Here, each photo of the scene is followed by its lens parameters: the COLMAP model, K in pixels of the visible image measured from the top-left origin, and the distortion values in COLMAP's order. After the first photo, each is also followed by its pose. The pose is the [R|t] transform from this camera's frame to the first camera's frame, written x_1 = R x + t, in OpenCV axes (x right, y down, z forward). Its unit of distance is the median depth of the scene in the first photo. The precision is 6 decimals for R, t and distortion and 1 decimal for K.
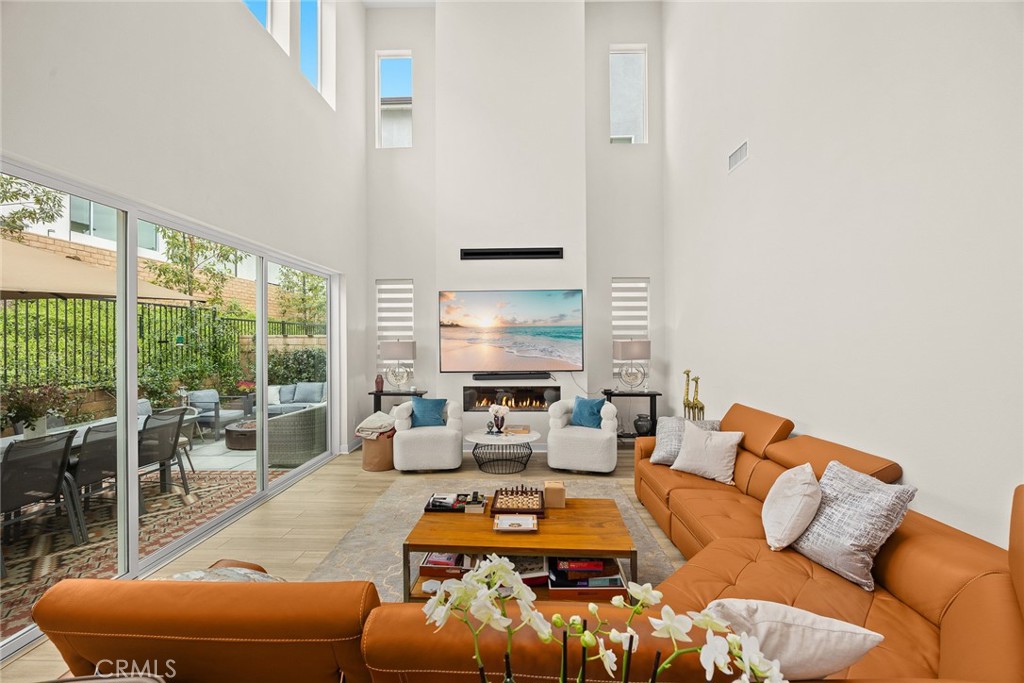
lens RADIAL K [[446.5, 0, 512.9], [0, 446.5, 333.1], [0, 0, 1]] dist [-0.002459, -0.000953]
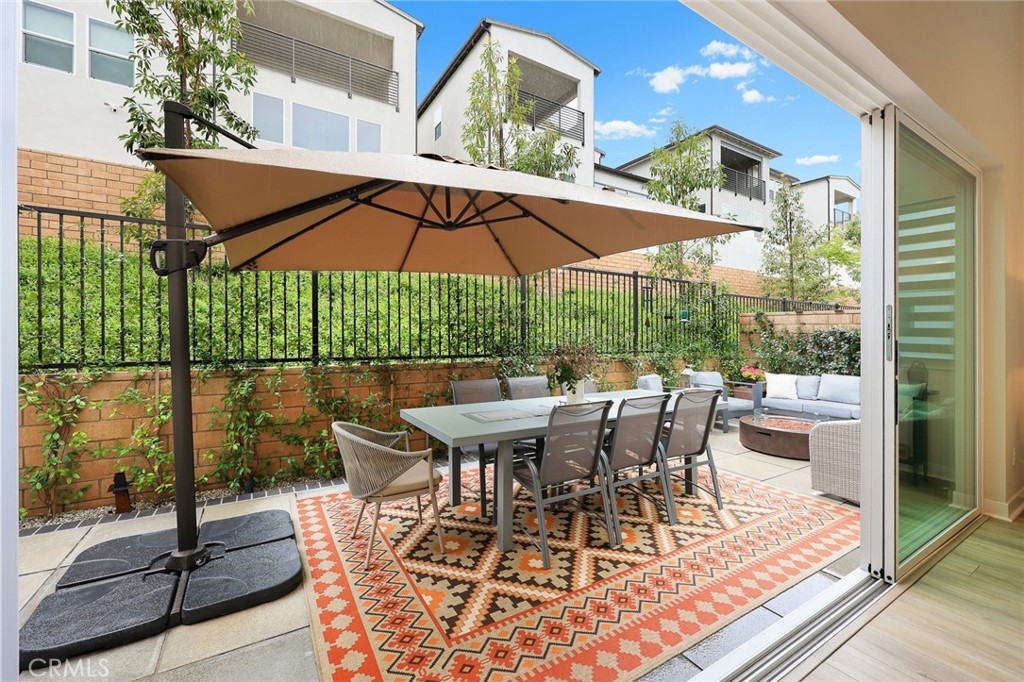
lens RADIAL K [[390.6, 0, 511.5], [0, 390.6, 335.3], [0, 0, 1]] dist [-0.000164, 0.000069]
pose [[0.555478, 0.008362, -0.831489, -0.385922], [-0.004703, 0.999965, 0.006915, 0.075587], [0.831518, 0.000070, 0.555498, 0.357099]]
